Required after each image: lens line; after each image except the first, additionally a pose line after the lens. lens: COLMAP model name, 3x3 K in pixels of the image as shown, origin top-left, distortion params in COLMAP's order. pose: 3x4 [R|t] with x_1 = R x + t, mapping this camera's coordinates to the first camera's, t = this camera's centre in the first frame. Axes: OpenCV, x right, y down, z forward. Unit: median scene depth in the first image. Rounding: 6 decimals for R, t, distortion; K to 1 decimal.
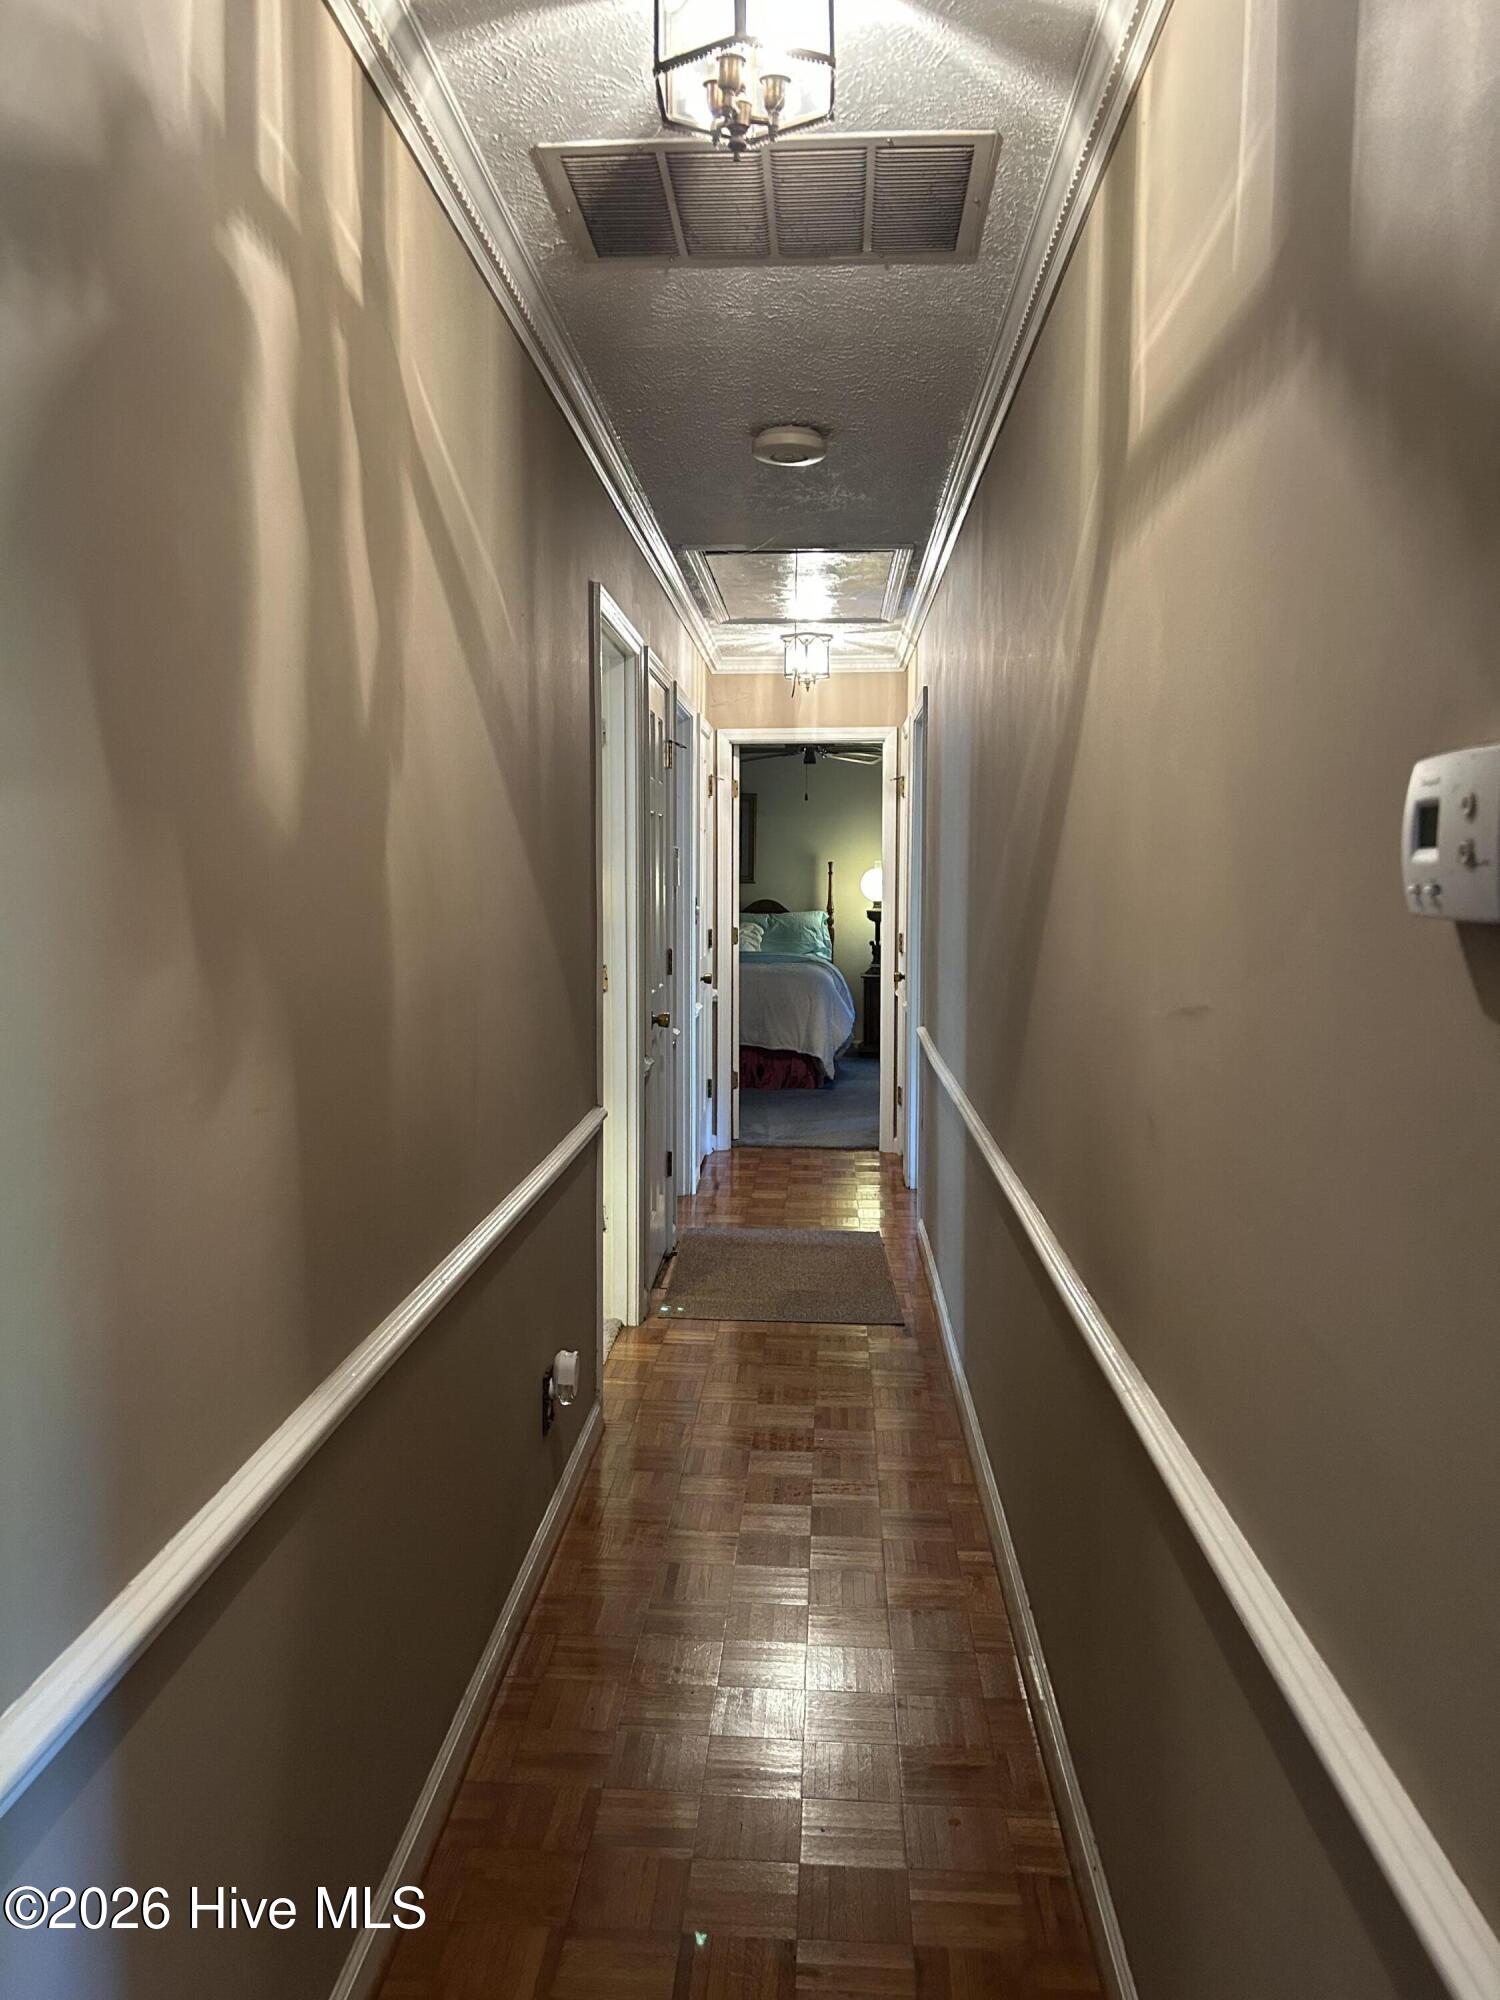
lens RADIAL K [[1509.9, 0, 750.0], [0, 1509.9, 1000.0], [0, 0, 1]] dist [0.055426, -0.042281]
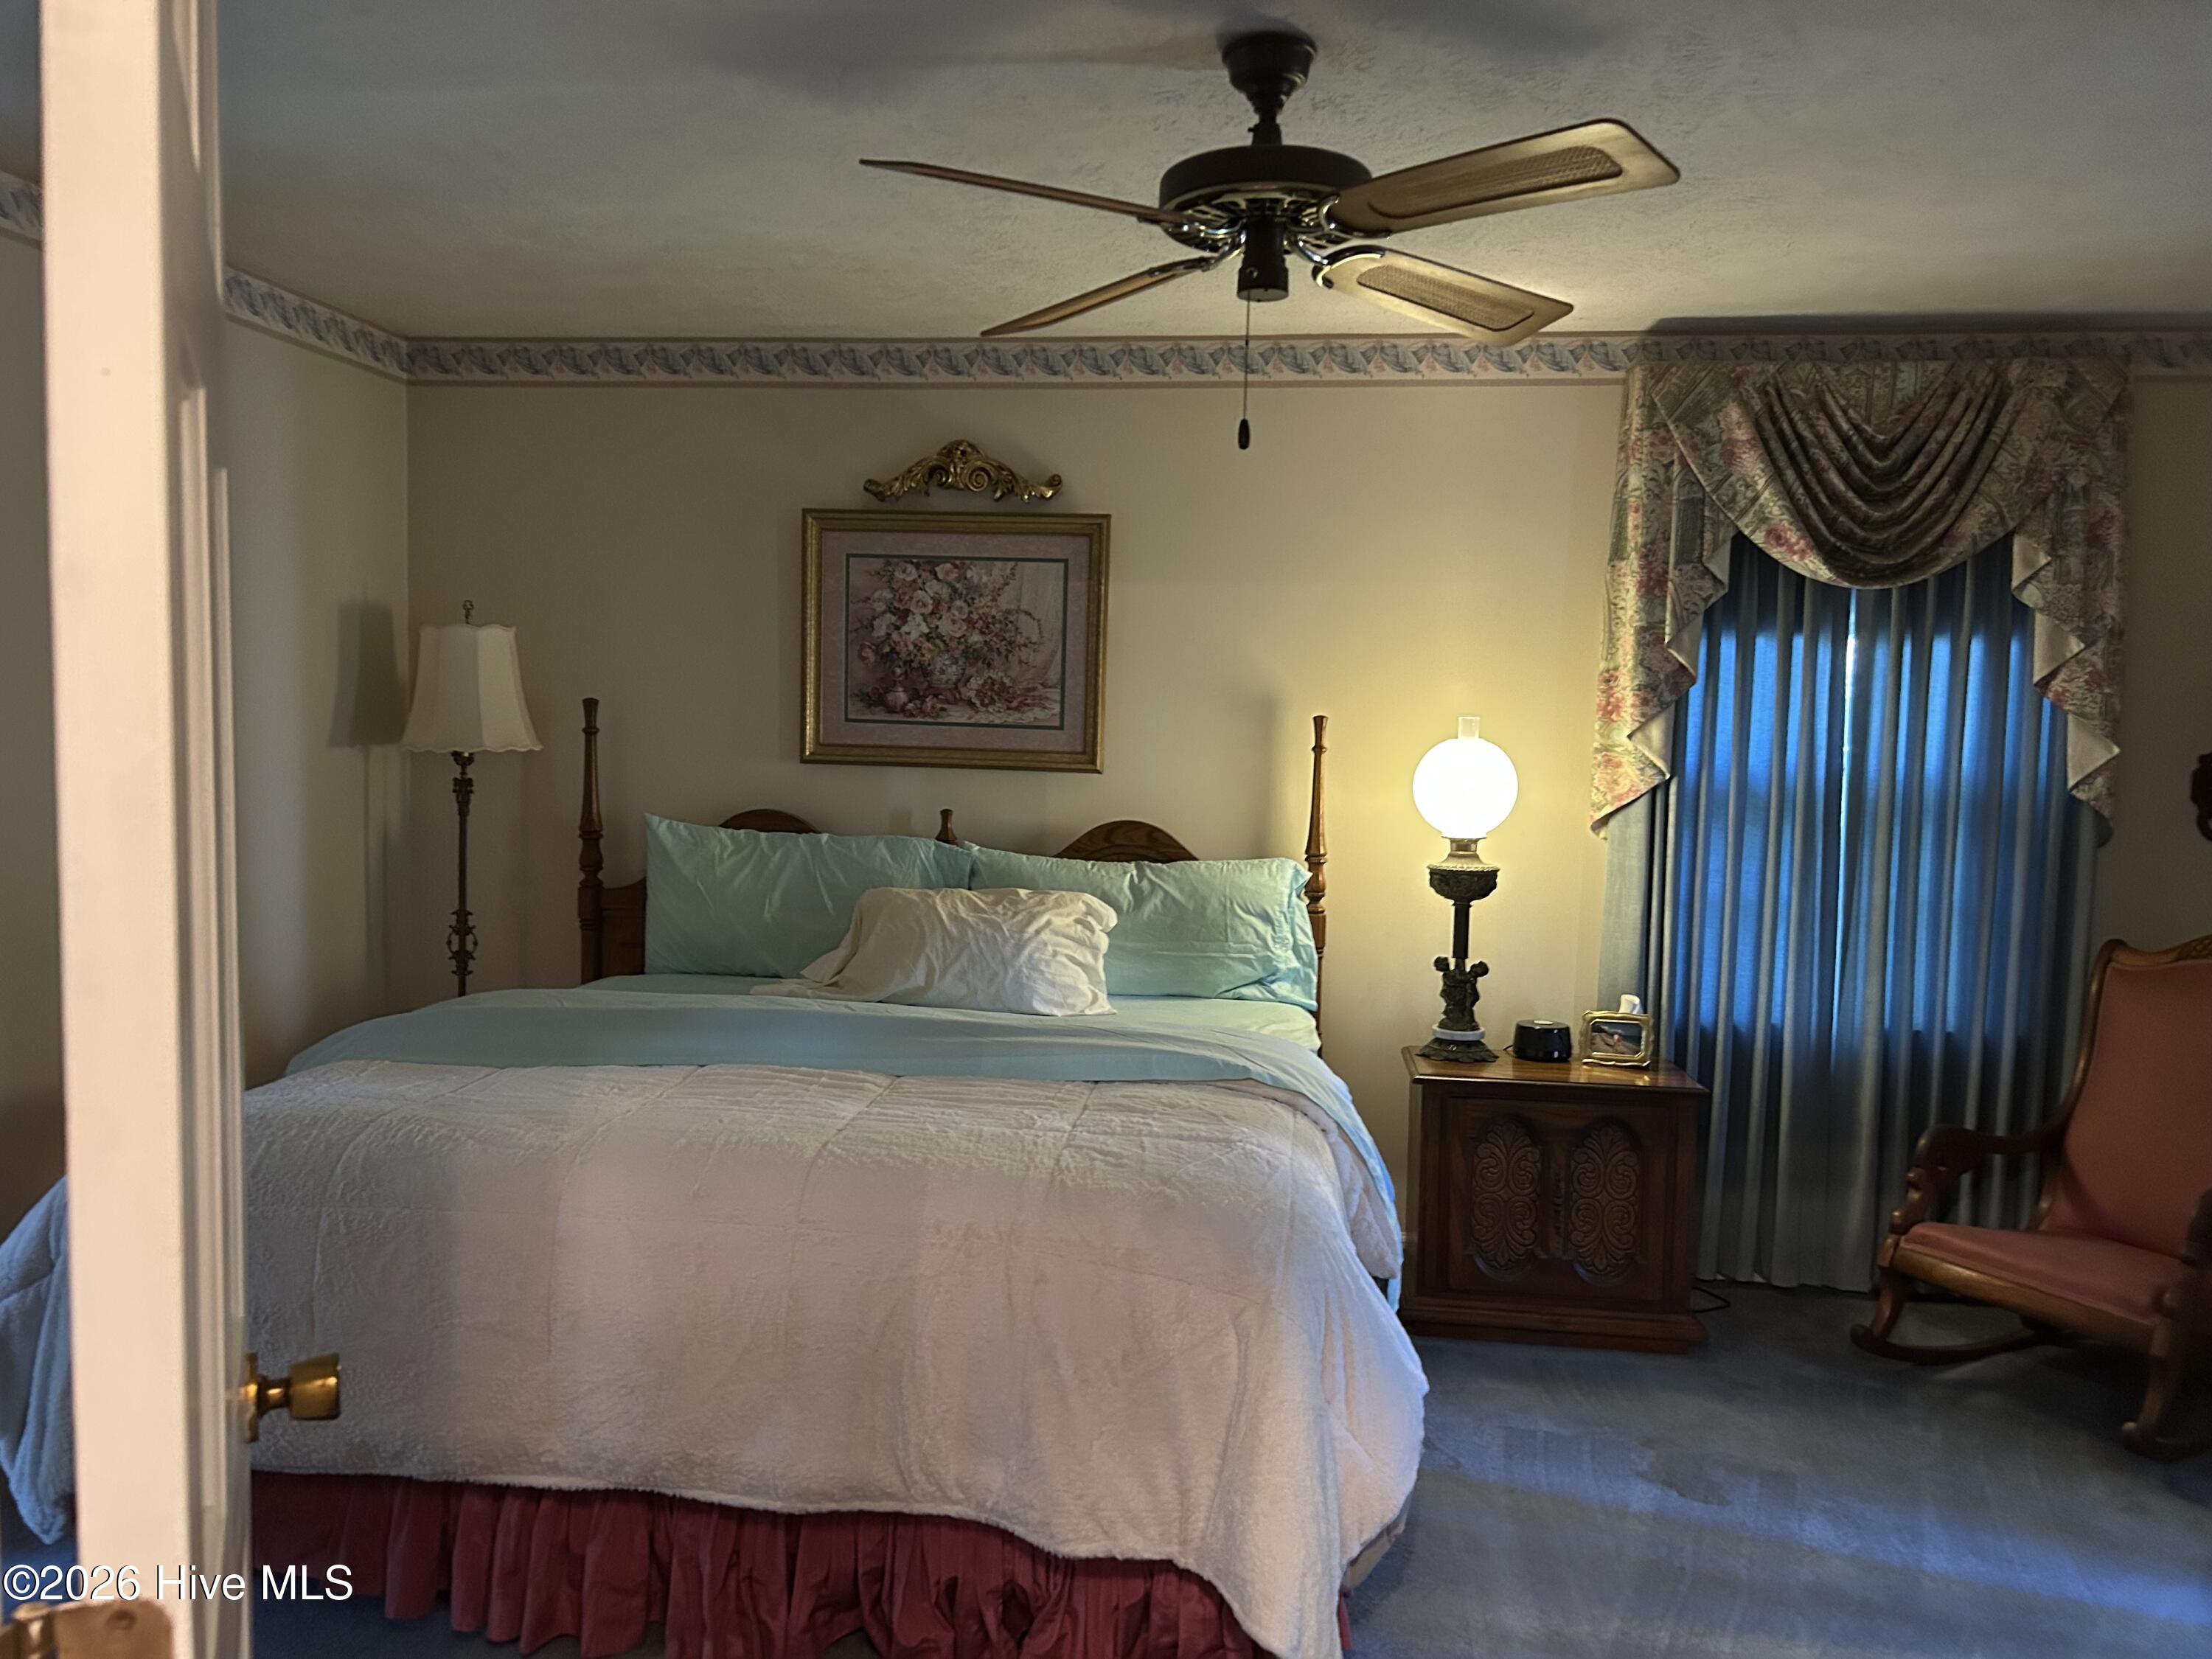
lens RADIAL K [[1649.4, 0, 1088.4], [0, 1649.4, 839.4], [0, 0, 1]] dist [0.060742, -0.072392]
pose [[0.997393, 0.026159, -0.067251, 0.027042], [-0.027177, 0.999529, -0.014265, -0.057268], [0.066846, 0.016056, 0.997634, 0.629994]]
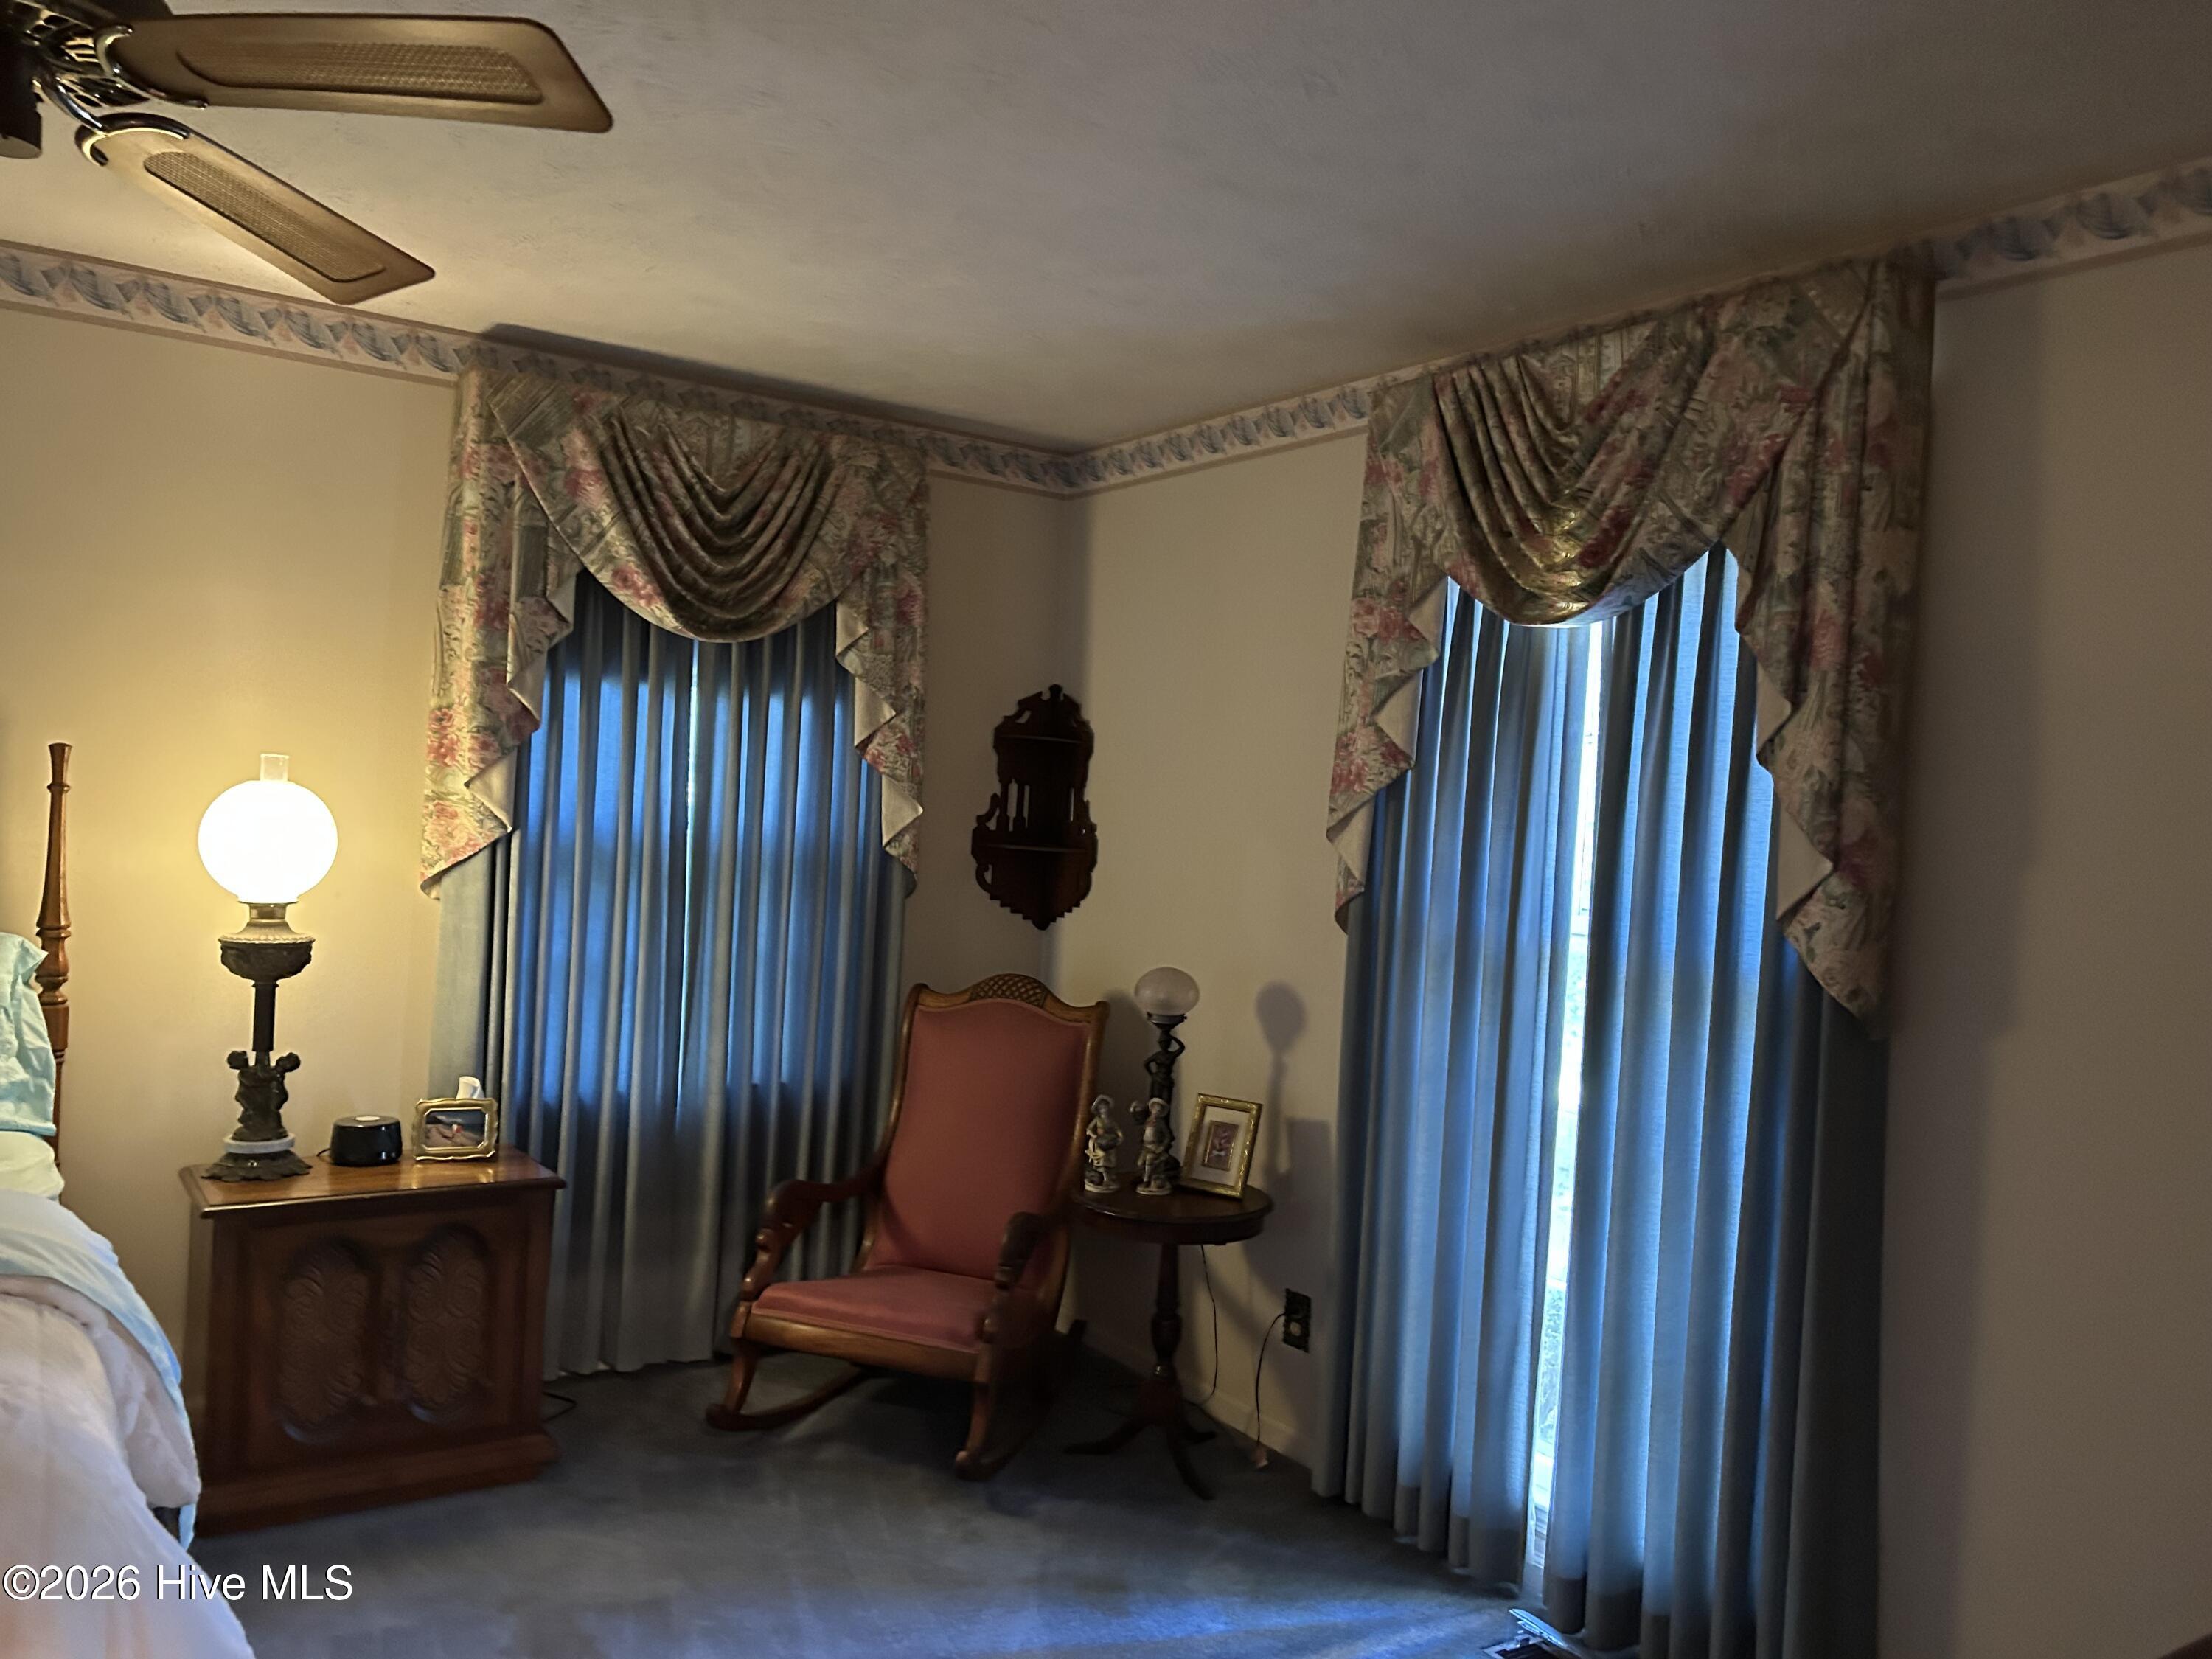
lens RADIAL K [[1675.5, 0, 1109.6], [0, 1675.5, 848.9], [0, 0, 1]] dist [0.053388, -0.067542]
pose [[0.801040, 0.029332, 0.597892, 0.024464], [-0.003908, 0.999034, -0.043776, -0.062006], [-0.598599, 0.032730, 0.800380, 0.665757]]
